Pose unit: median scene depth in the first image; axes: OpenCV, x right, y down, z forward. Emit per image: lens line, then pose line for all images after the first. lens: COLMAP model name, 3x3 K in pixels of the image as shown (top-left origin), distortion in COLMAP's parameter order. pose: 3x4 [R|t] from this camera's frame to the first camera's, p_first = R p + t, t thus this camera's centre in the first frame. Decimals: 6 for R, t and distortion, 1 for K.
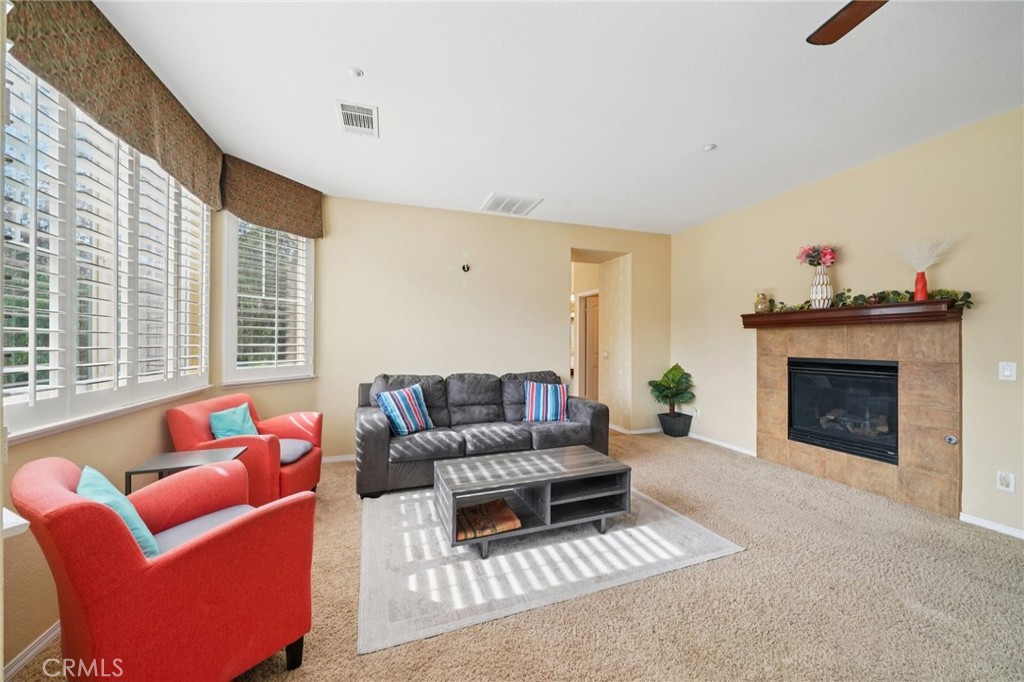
lens RADIAL K [[376.8, 0, 512.0], [0, 376.8, 341.0], [0, 0, 1]] dist [-0.000433, -0.000012]
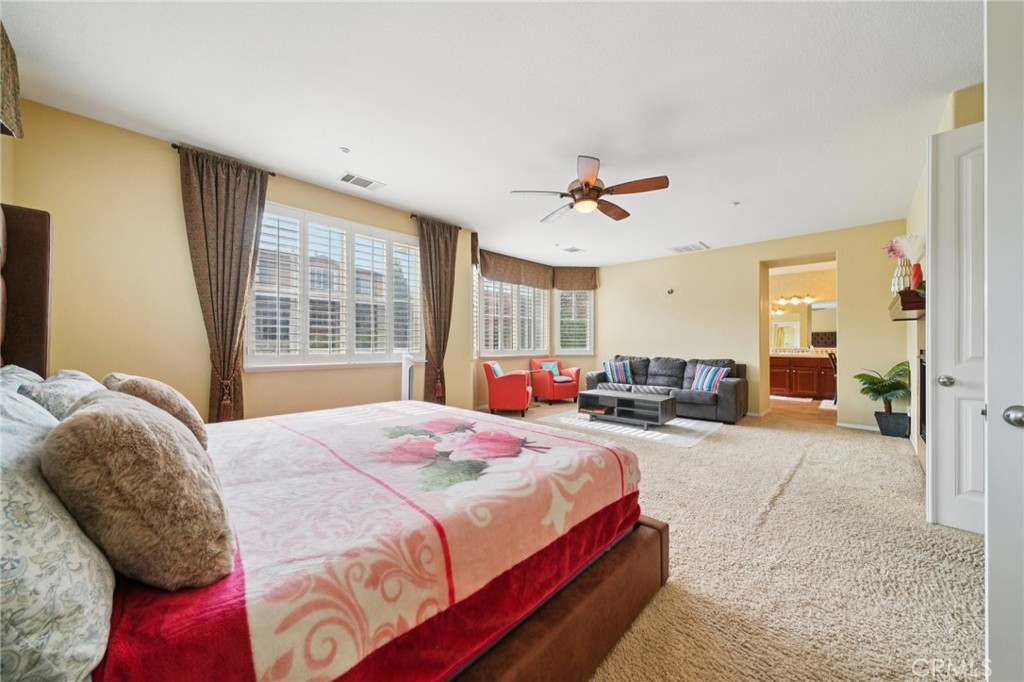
lens RADIAL K [[354.7, 0, 512.0], [0, 354.7, 341.0], [0, 0, 1]] dist [0.000672, 0.000014]
pose [[0.466074, -0.005343, -0.884730, 1.002456], [-0.004147, 0.999958, -0.008223, 0.032437], [0.884736, 0.007501, 0.466032, -0.322147]]
